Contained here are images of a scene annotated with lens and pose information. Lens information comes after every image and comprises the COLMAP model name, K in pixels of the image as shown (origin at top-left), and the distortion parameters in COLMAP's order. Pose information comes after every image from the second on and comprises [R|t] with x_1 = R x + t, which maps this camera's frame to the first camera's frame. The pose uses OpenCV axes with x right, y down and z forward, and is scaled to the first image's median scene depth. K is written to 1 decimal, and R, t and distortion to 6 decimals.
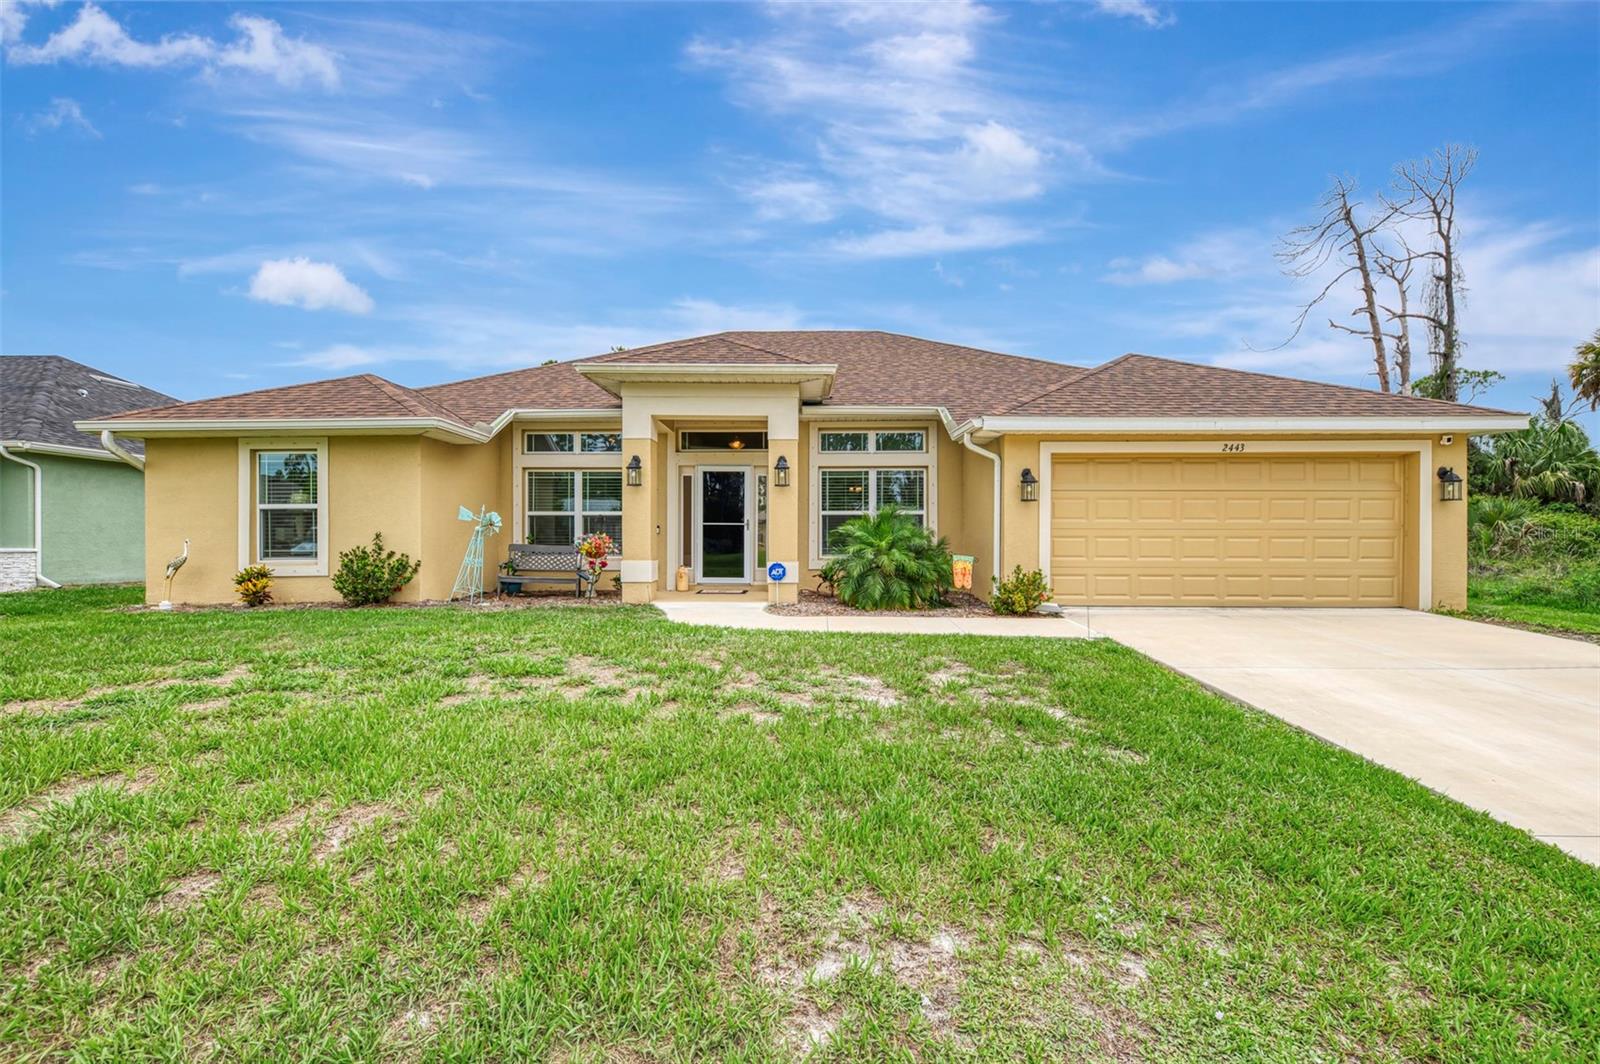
lens RADIAL K [[710.3, 0, 800.0], [0, 710.3, 532.0], [0, 0, 1]] dist [0.003761, -0.000100]
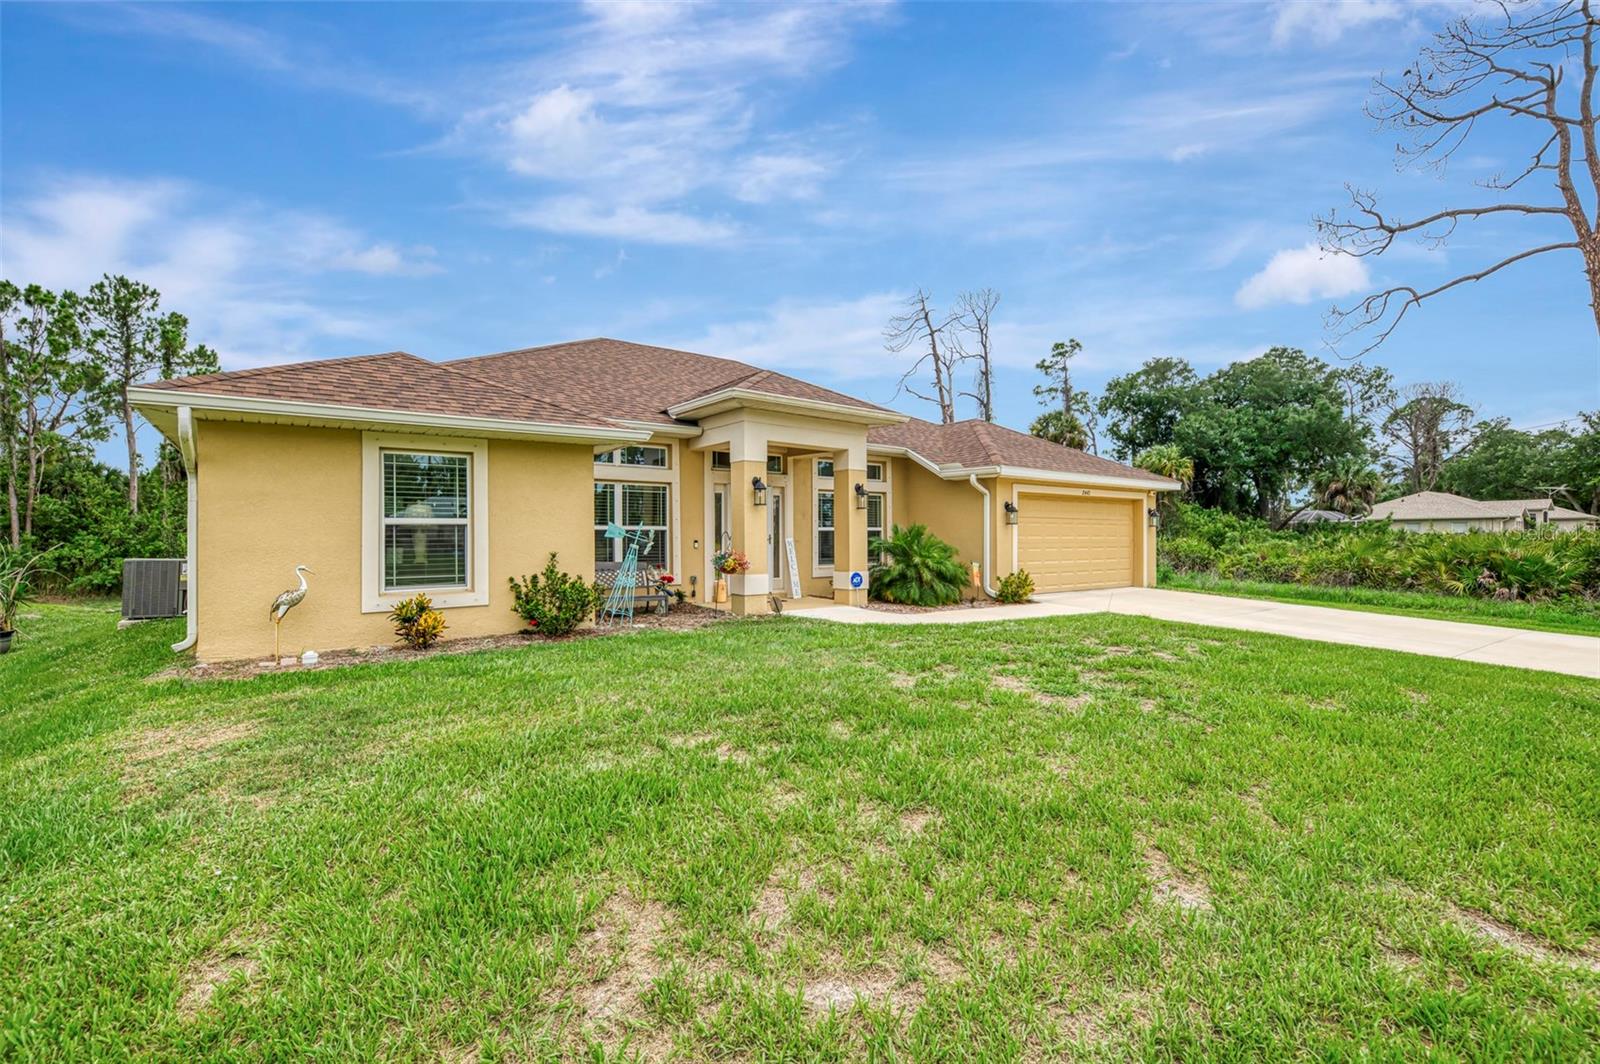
lens RADIAL K [[710.3, 0, 800.0], [0, 710.3, 532.0], [0, 0, 1]] dist [0.003761, -0.000100]
pose [[0.794516, 0.002571, 0.607237, -0.830571], [0.003855, 0.999950, -0.009278, -0.013981], [-0.607231, 0.009713, 0.794466, 0.106266]]
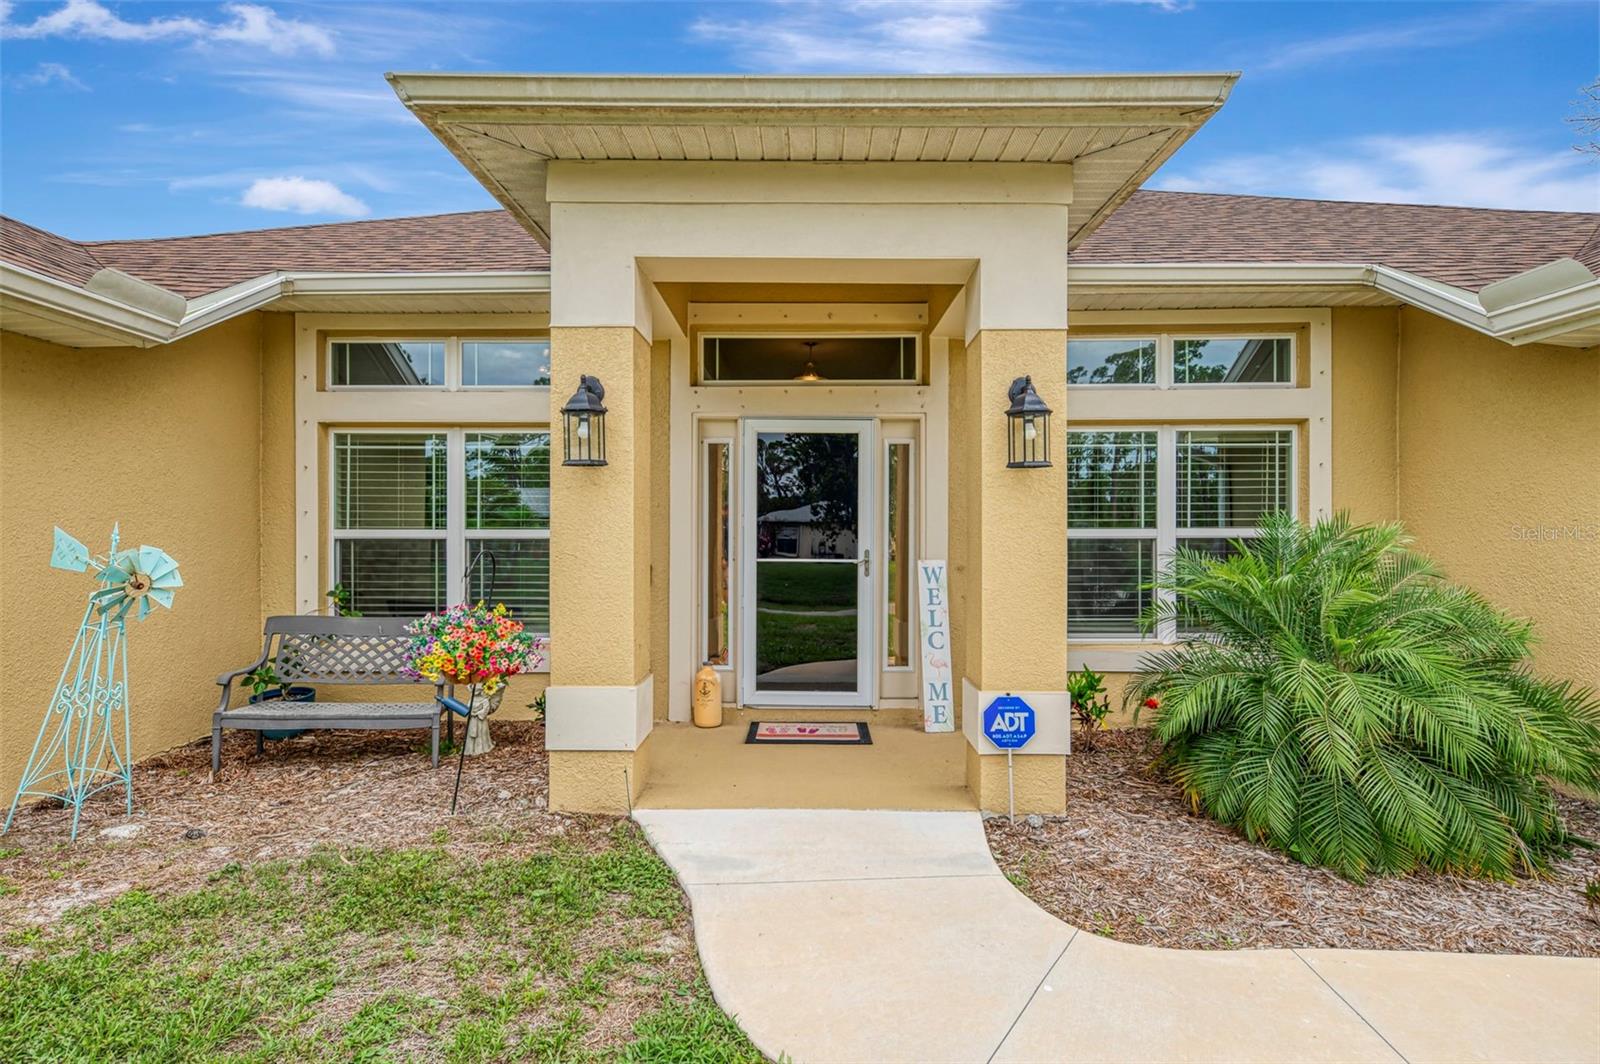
lens RADIAL K [[861.5, 0, 800.0], [0, 861.5, 532.0], [0, 0, 1]] dist [0.000305, 0.000107]
pose [[0.999993, 0.001684, -0.003379, -0.129288], [-0.001667, 0.999986, 0.004994, -0.035706], [0.003387, -0.004988, 0.999982, 0.589580]]
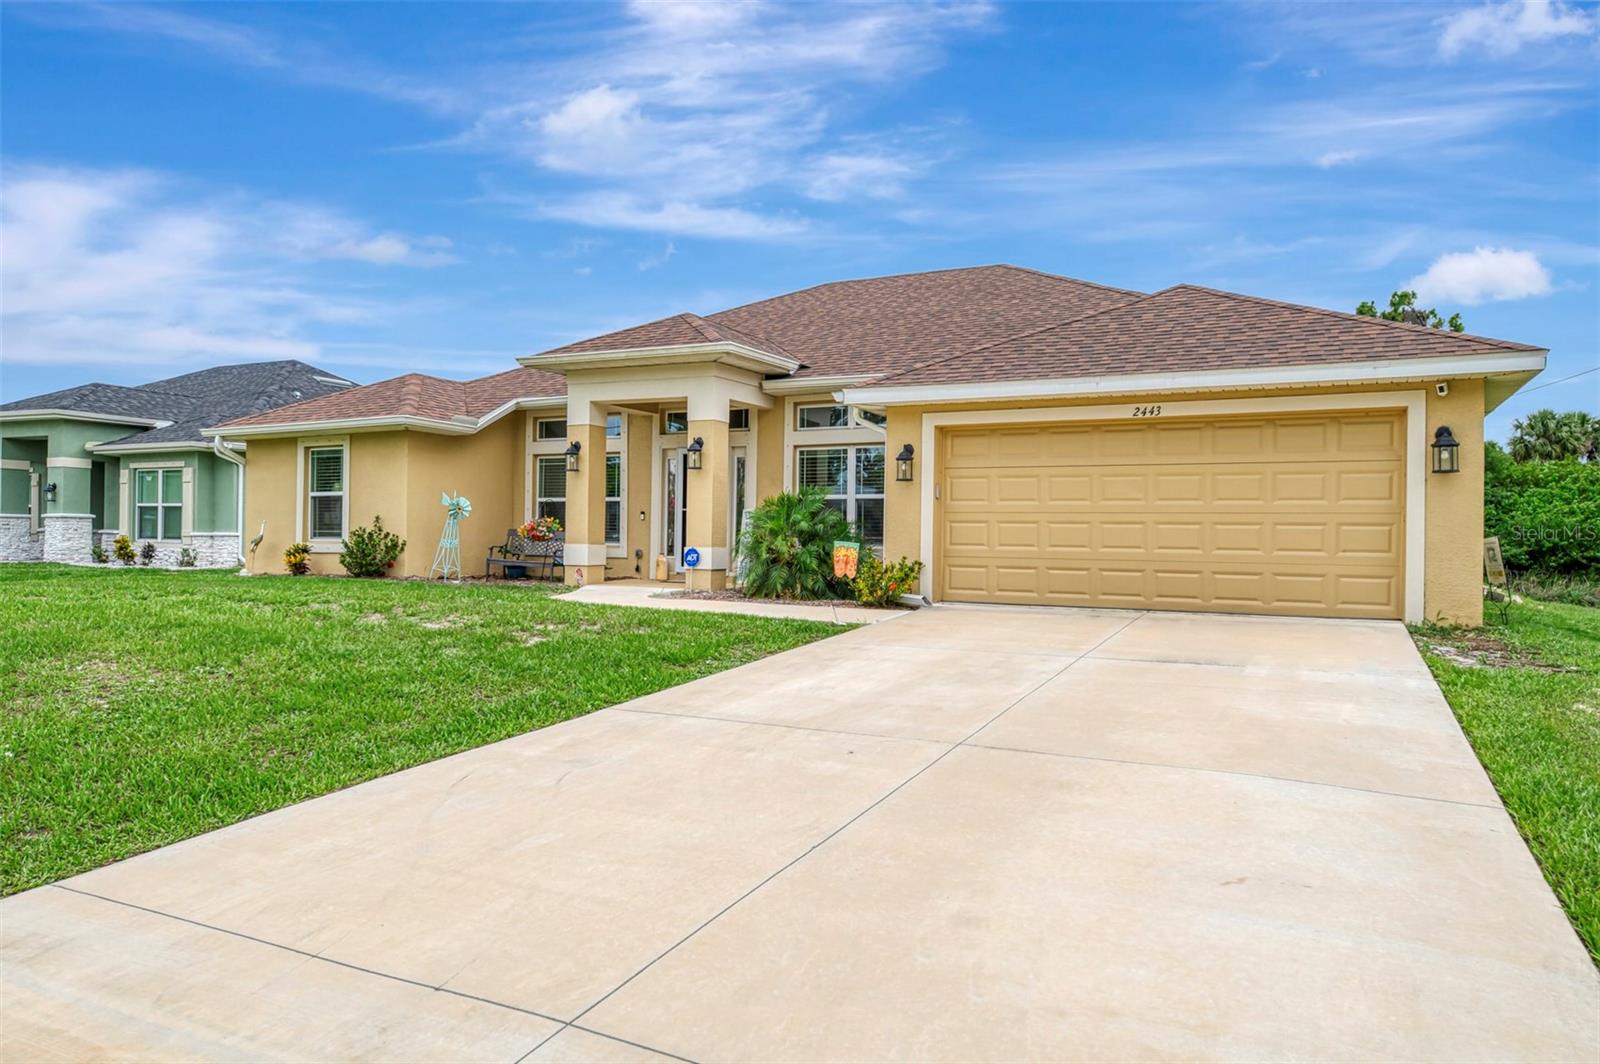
lens RADIAL K [[1060.3, 0, 800.0], [0, 1060.3, 532.0], [0, 0, 1]] dist [-0.003008, -0.000066]
pose [[0.899984, 0.007567, -0.435856, 0.726482], [-0.009381, 0.999954, -0.002010, 0.022866], [0.435821, 0.005898, 0.900014, -0.235929]]
